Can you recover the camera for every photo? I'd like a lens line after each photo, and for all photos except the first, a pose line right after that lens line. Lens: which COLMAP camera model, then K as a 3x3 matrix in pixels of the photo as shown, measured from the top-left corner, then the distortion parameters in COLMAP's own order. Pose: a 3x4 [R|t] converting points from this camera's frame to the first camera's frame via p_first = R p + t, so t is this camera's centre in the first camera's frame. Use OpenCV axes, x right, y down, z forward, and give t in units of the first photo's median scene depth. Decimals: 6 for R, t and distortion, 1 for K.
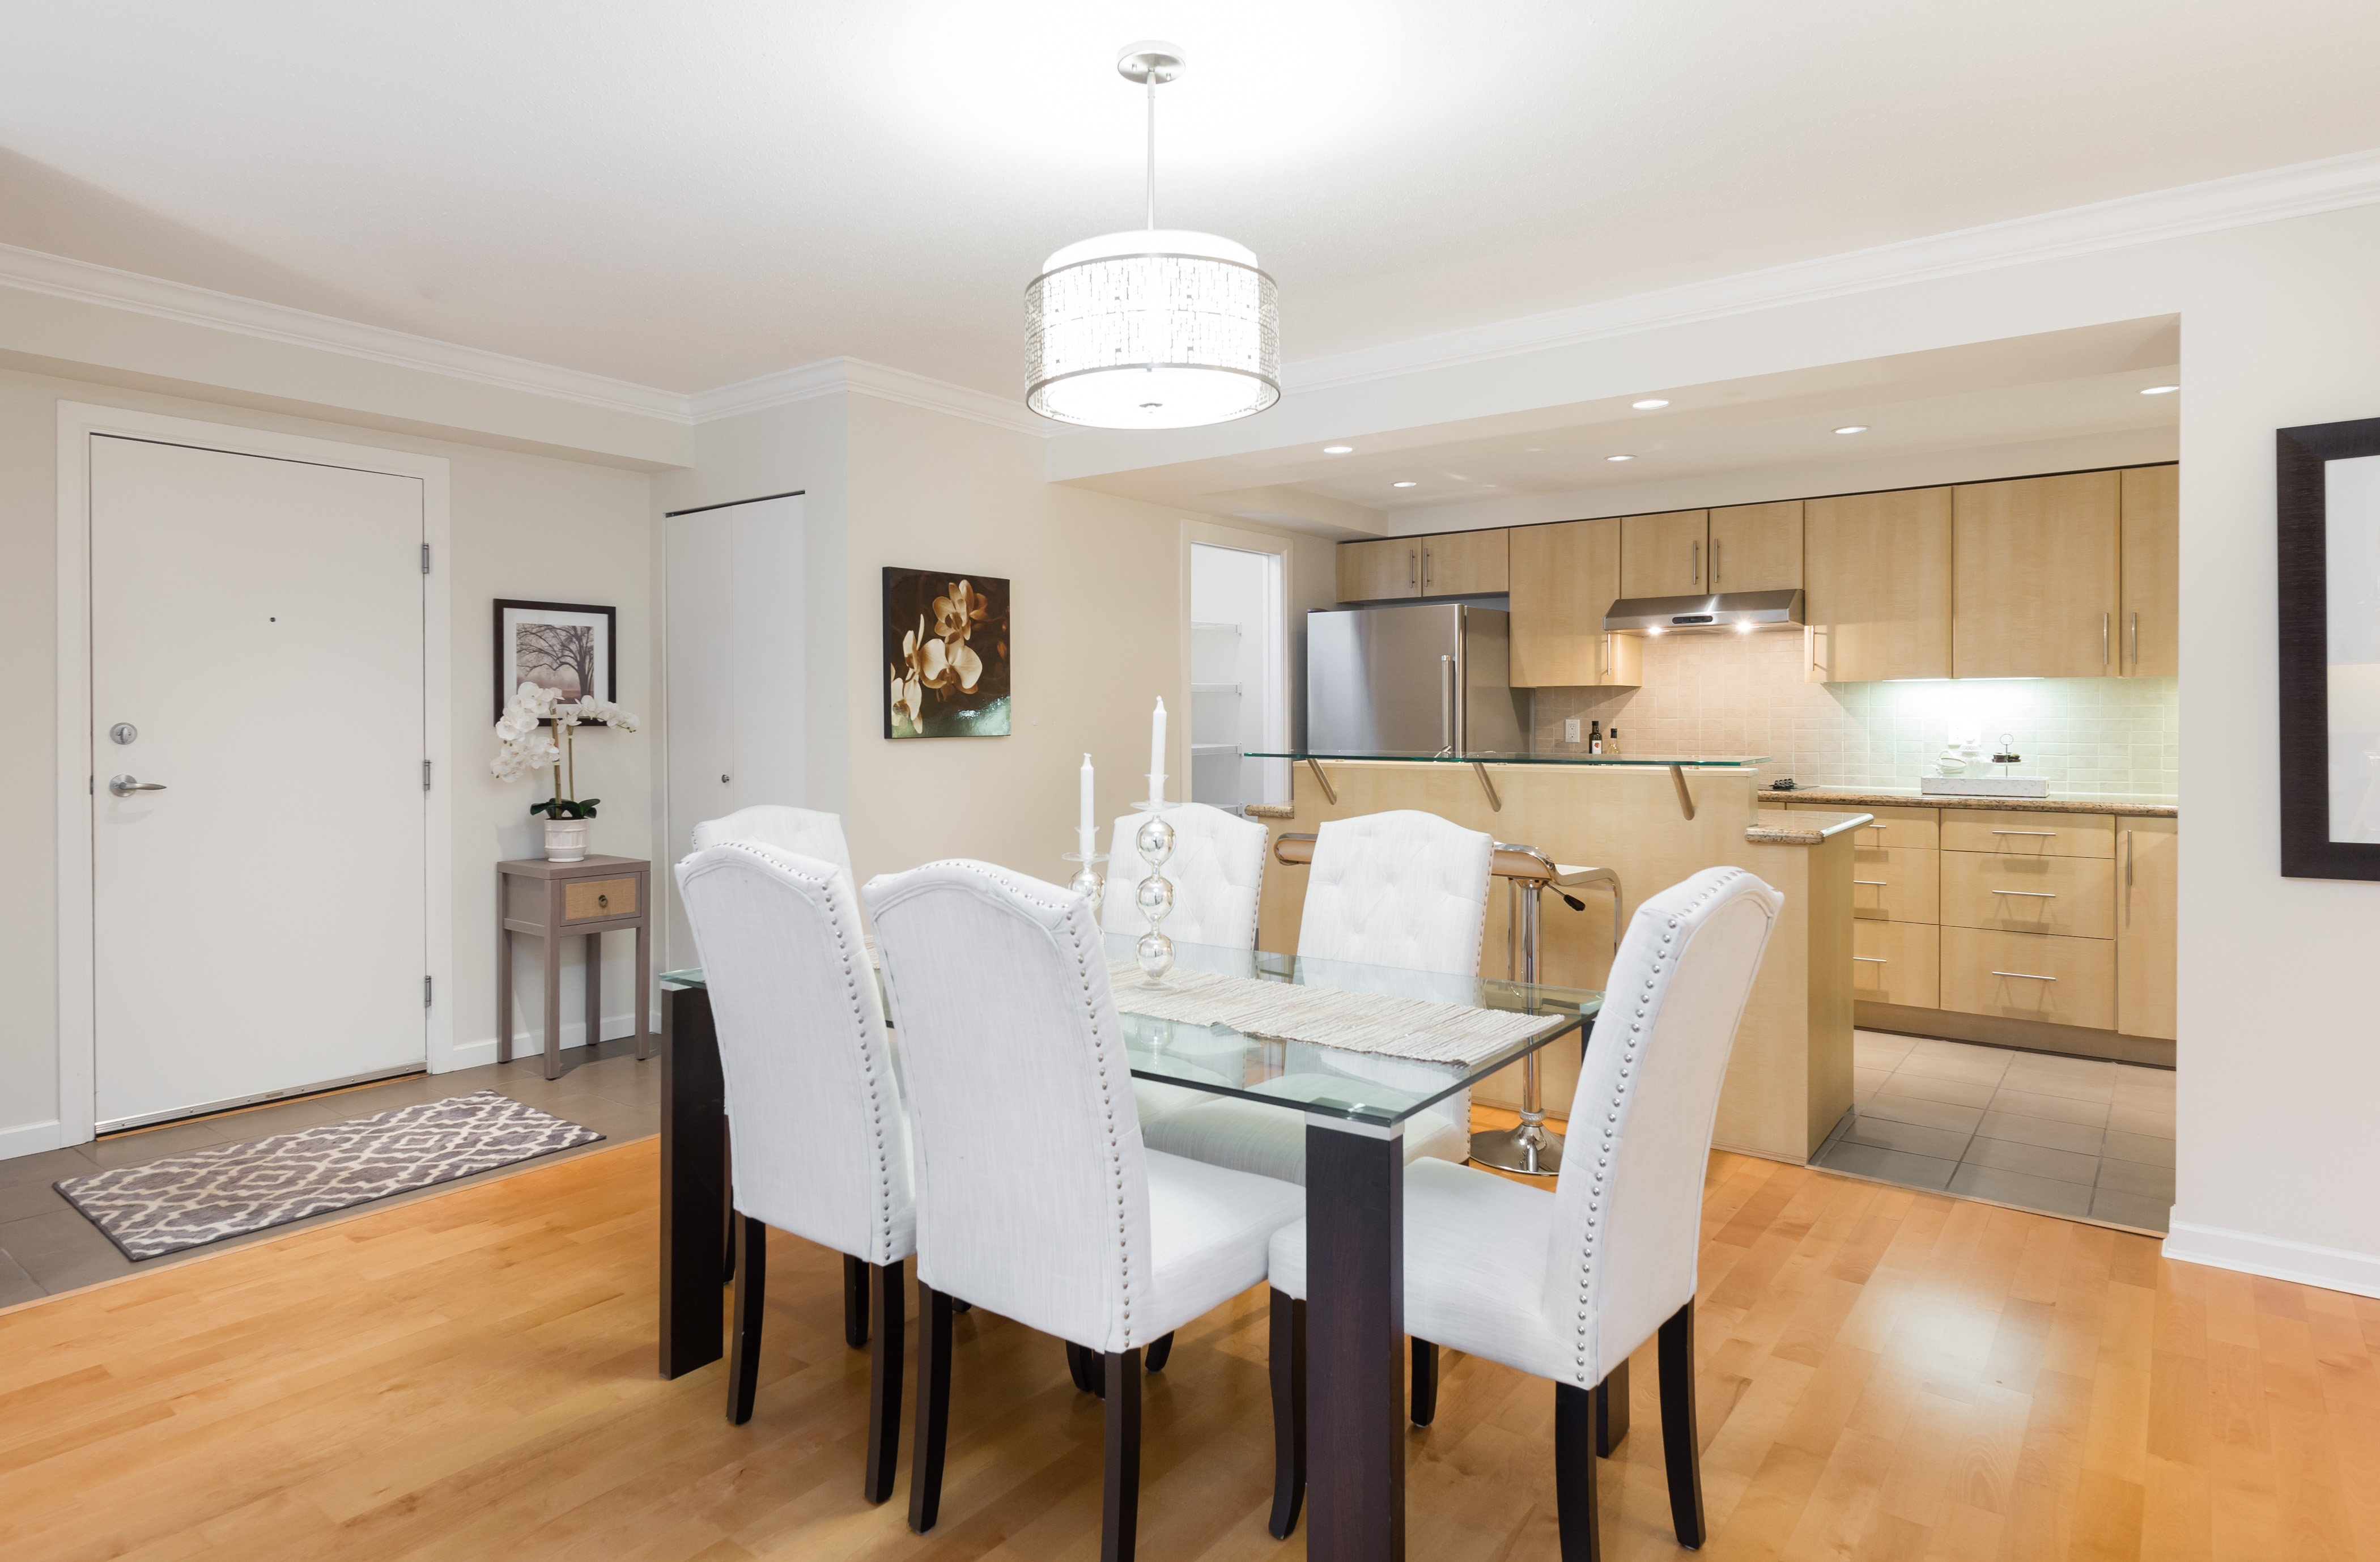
lens RADIAL K [[1348.7, 0, 1123.8], [0, 1348.7, 728.3], [0, 0, 1]] dist [0.004171, 0.003915]
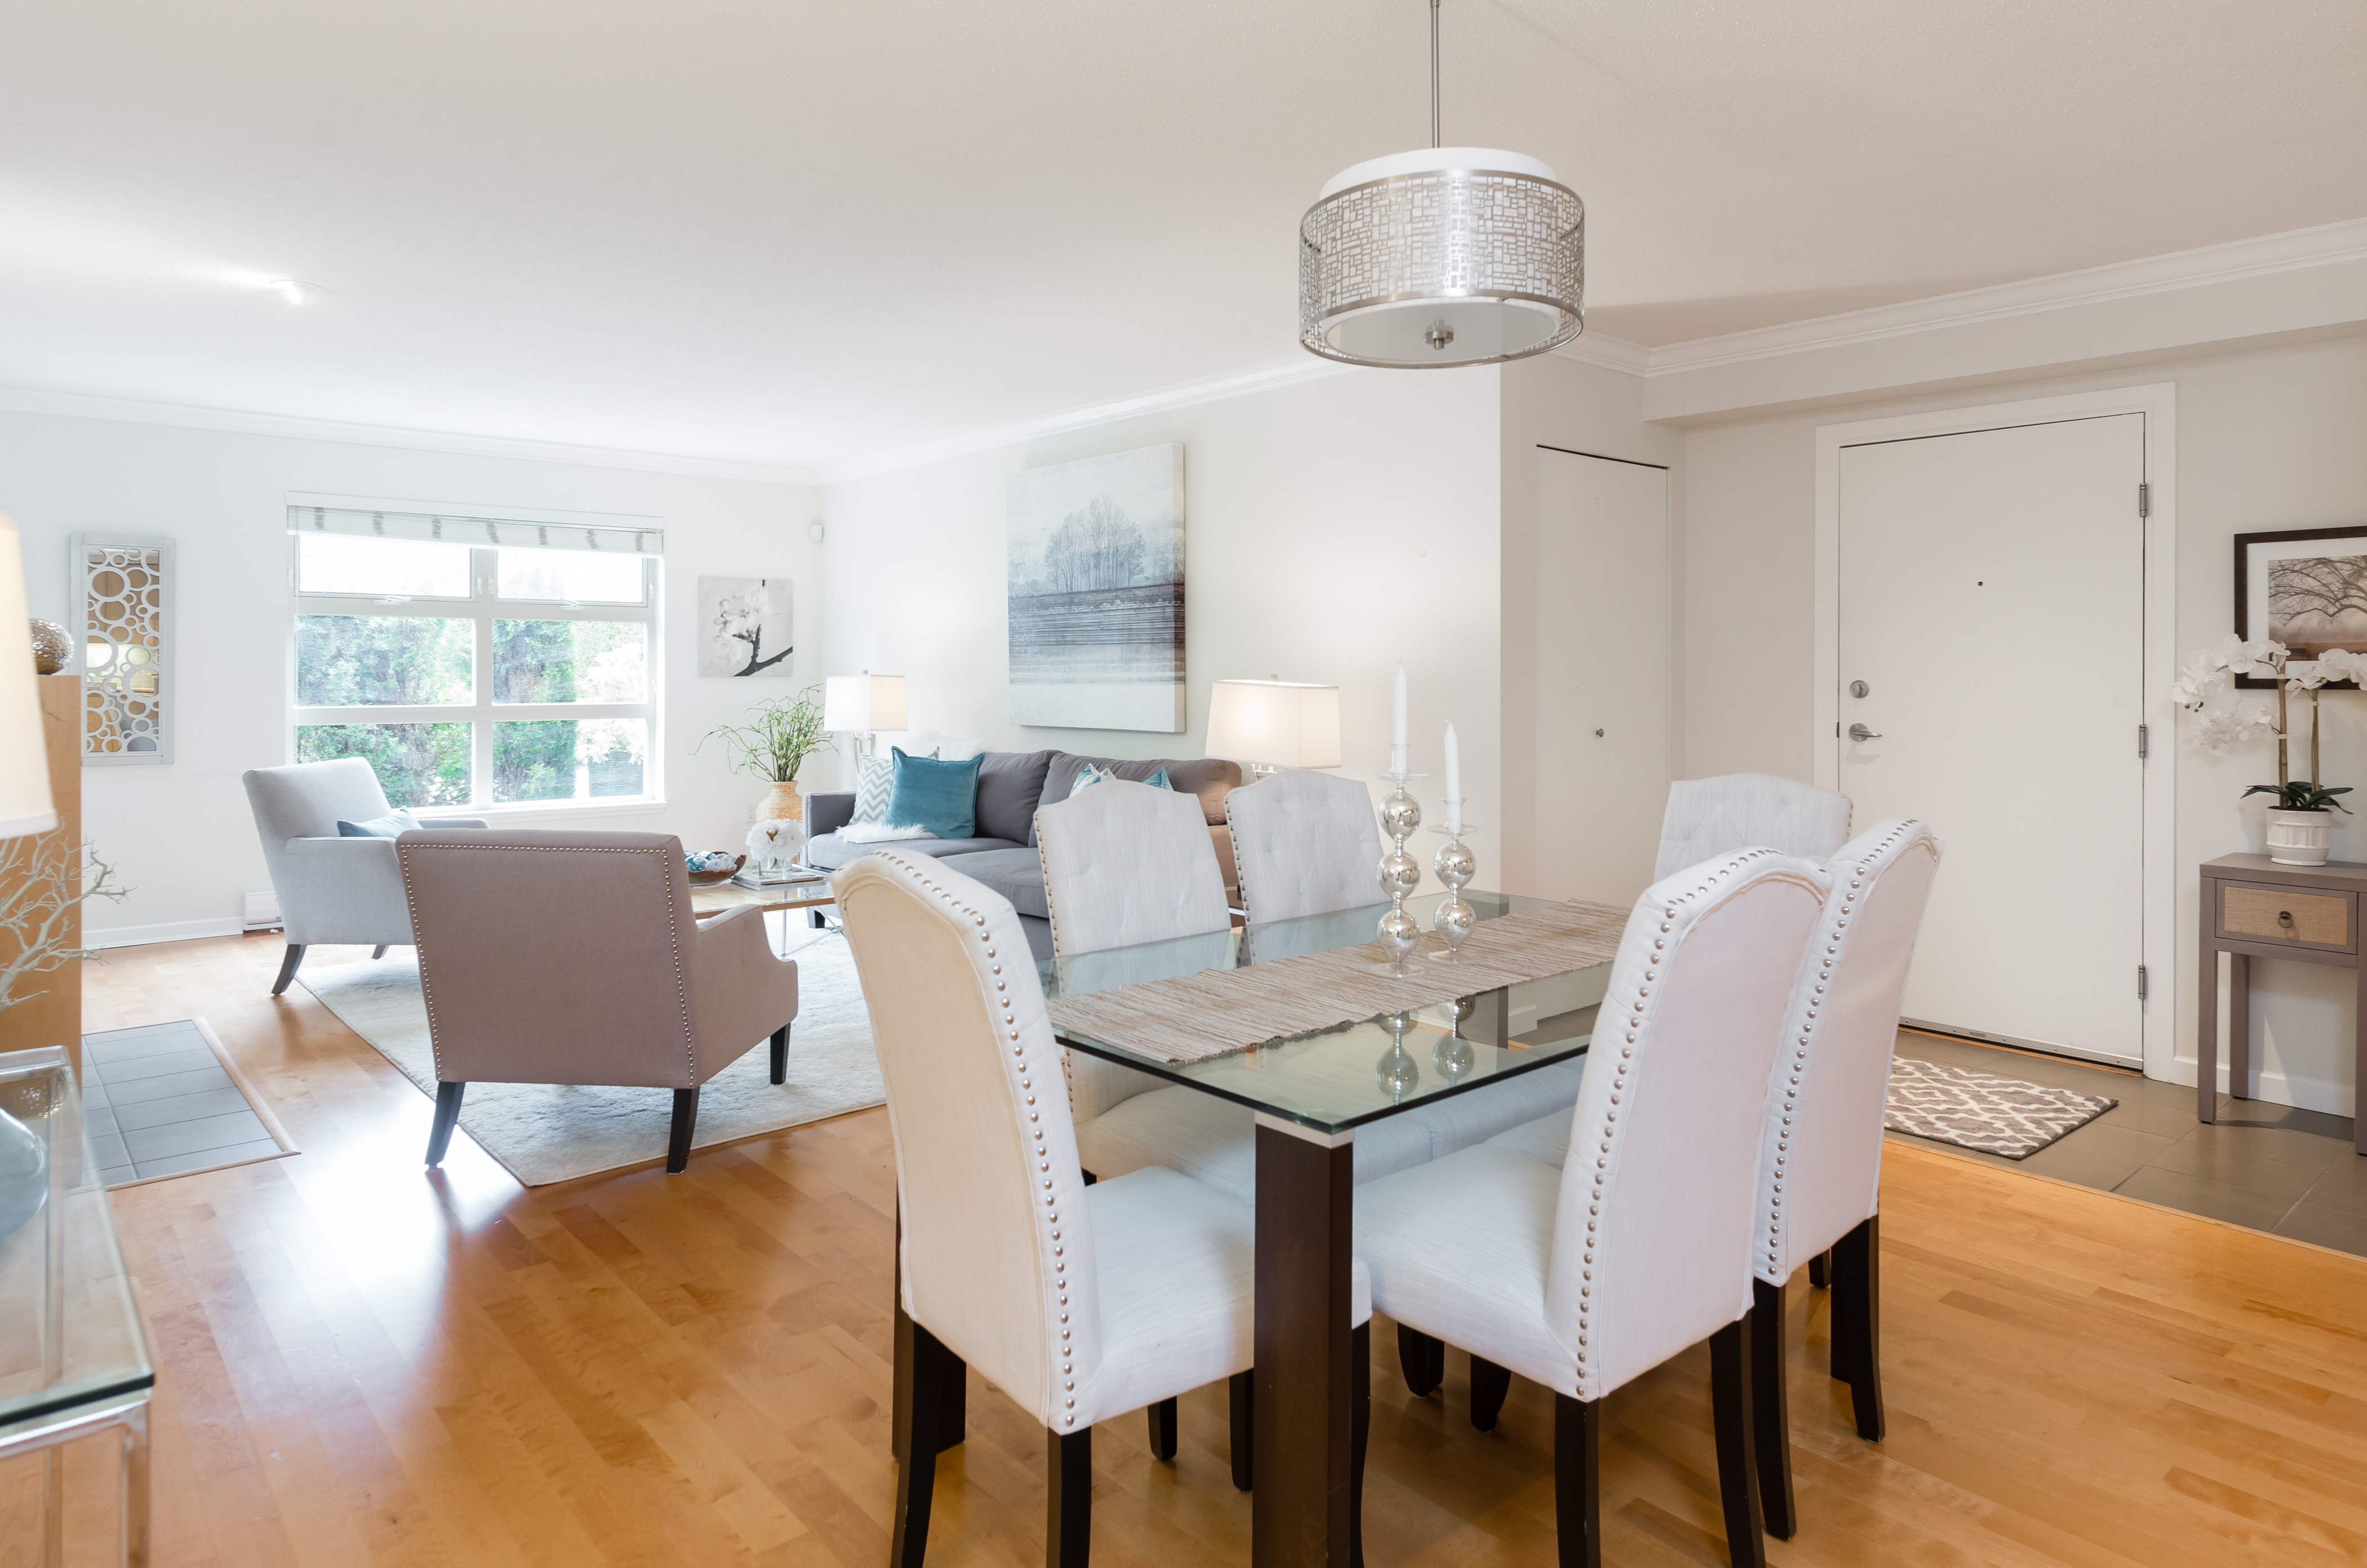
lens RADIAL K [[1401.9, 0, 1147.0], [0, 1401.9, 677.6], [0, 0, 1]] dist [0.005068, 0.001229]
pose [[-0.193040, 0.006457, -0.981170, 0.480564], [-0.009452, 0.999920, 0.008440, -0.008394], [0.981145, 0.010903, -0.192963, 0.482860]]
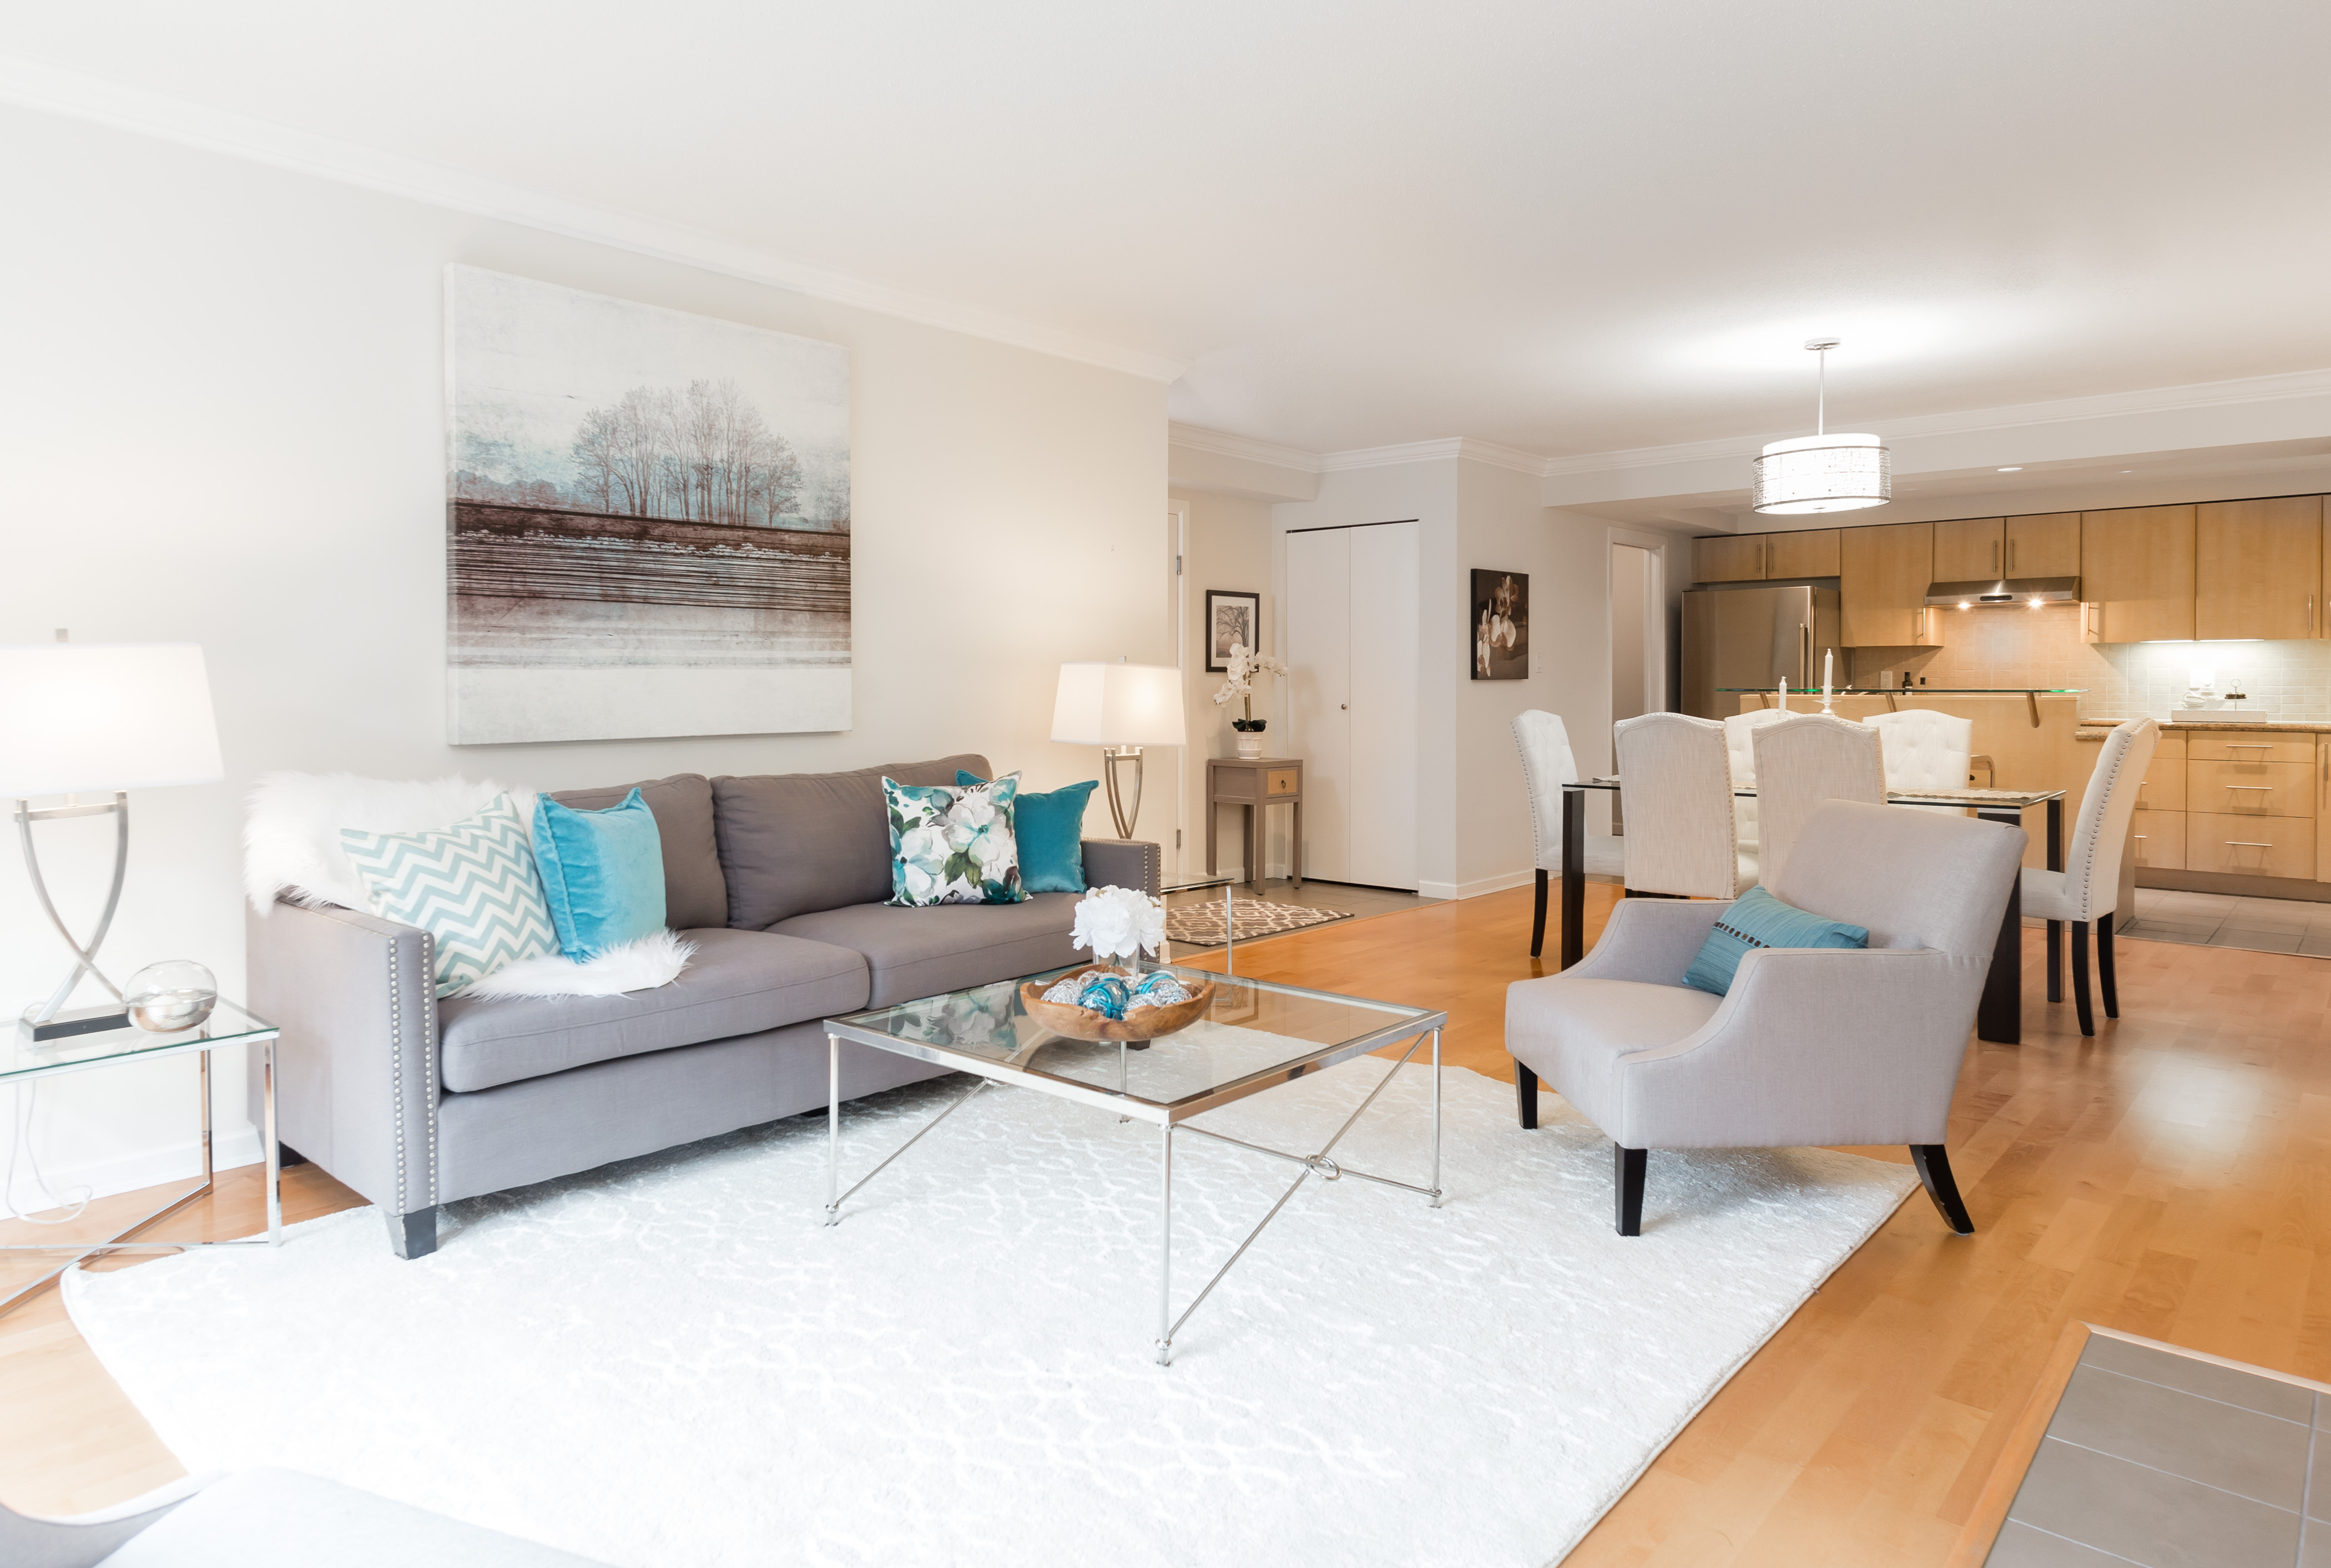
lens RADIAL K [[1380.3, 0, 1125.4], [0, 1380.3, 706.5], [0, 0, 1]] dist [0.005068, 0.001229]
pose [[0.997096, 0.003319, -0.076088, -0.413304], [-0.002552, 0.999945, 0.010180, 0.021618], [0.076118, -0.009956, 0.997049, -0.559880]]
